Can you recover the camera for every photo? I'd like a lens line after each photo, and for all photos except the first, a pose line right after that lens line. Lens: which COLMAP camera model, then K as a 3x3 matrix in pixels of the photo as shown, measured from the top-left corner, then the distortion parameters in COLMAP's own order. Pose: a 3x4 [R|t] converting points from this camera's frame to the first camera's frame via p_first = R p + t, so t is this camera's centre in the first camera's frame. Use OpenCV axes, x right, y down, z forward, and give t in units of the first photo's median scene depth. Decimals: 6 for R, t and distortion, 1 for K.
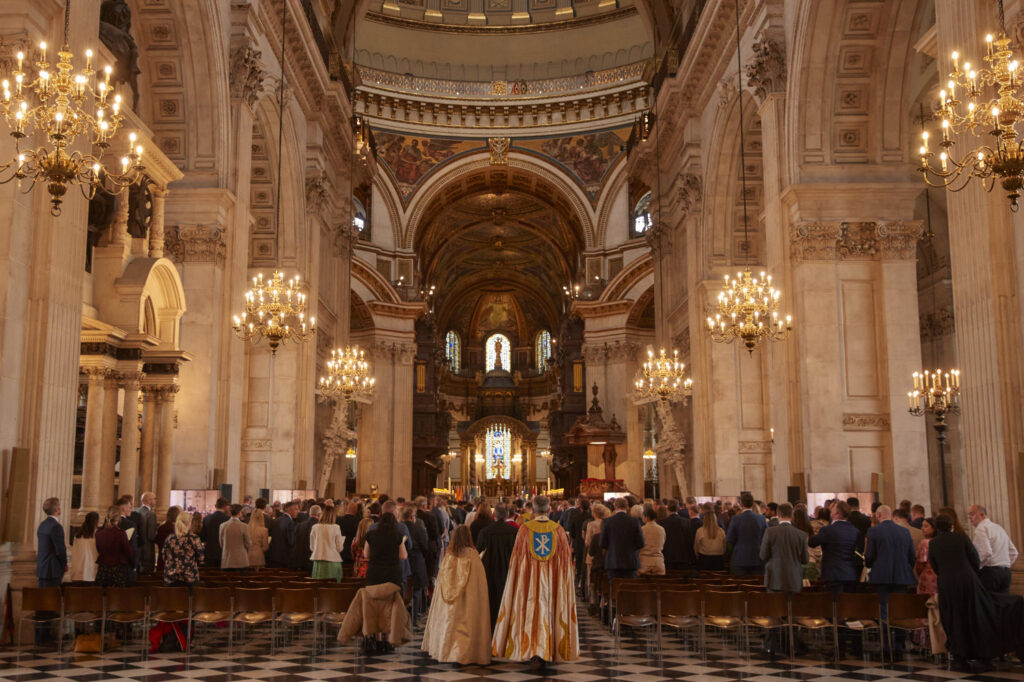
lens RADIAL K [[1103.0, 0, 448.0], [0, 1103.0, 340.2], [0, 0, 1]] dist [-0.007567, 0.007842]
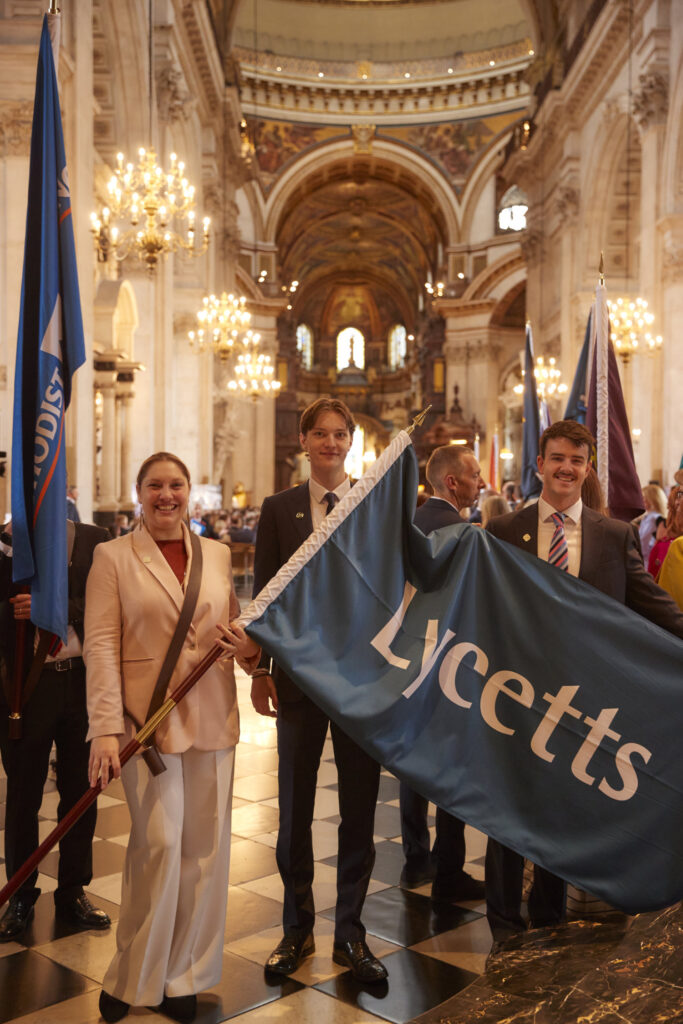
lens RADIAL K [[1173.0, 0, 343.6], [0, 1173.0, 527.9], [0, 0, 1]] dist [0.060641, 0.012015]
pose [[0.998483, 0.000023, 0.055065, -0.028616], [-0.009188, 0.986049, 0.166202, -0.007751], [-0.054293, -0.166455, 0.984553, -0.076343]]
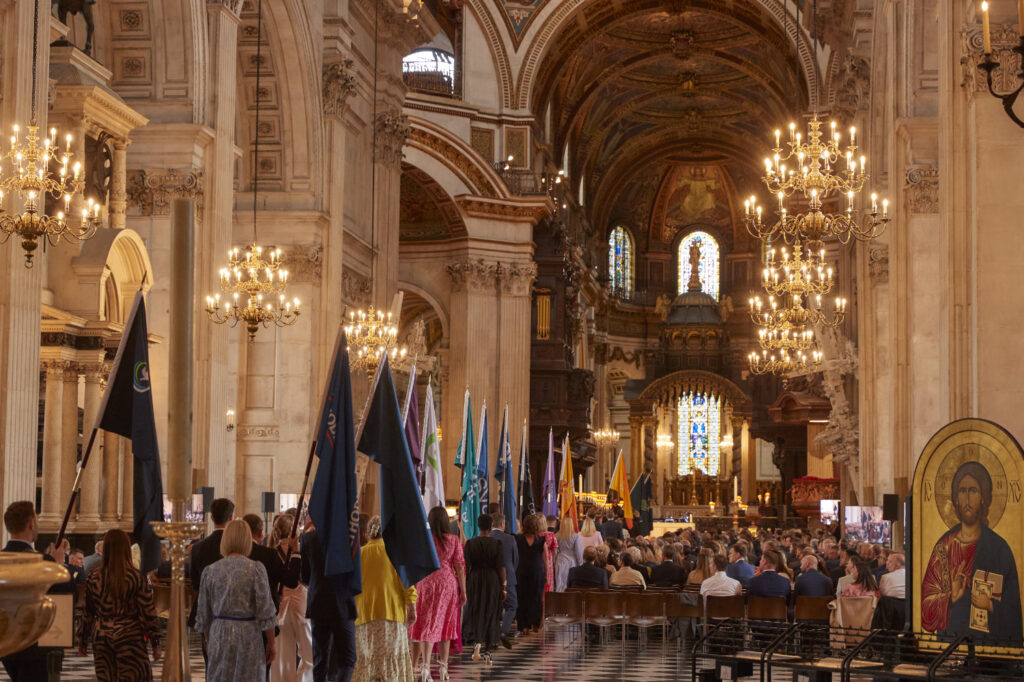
lens RADIAL K [[2056.9, 0, 514.8], [0, 2056.9, 379.1], [0, 0, 1]] dist [0.034221, -0.275462]
pose [[0.997138, 0.001770, -0.075576, 0.049530], [0.004287, 0.996793, 0.079912, -0.024686], [0.075475, -0.080007, 0.993933, -0.173988]]
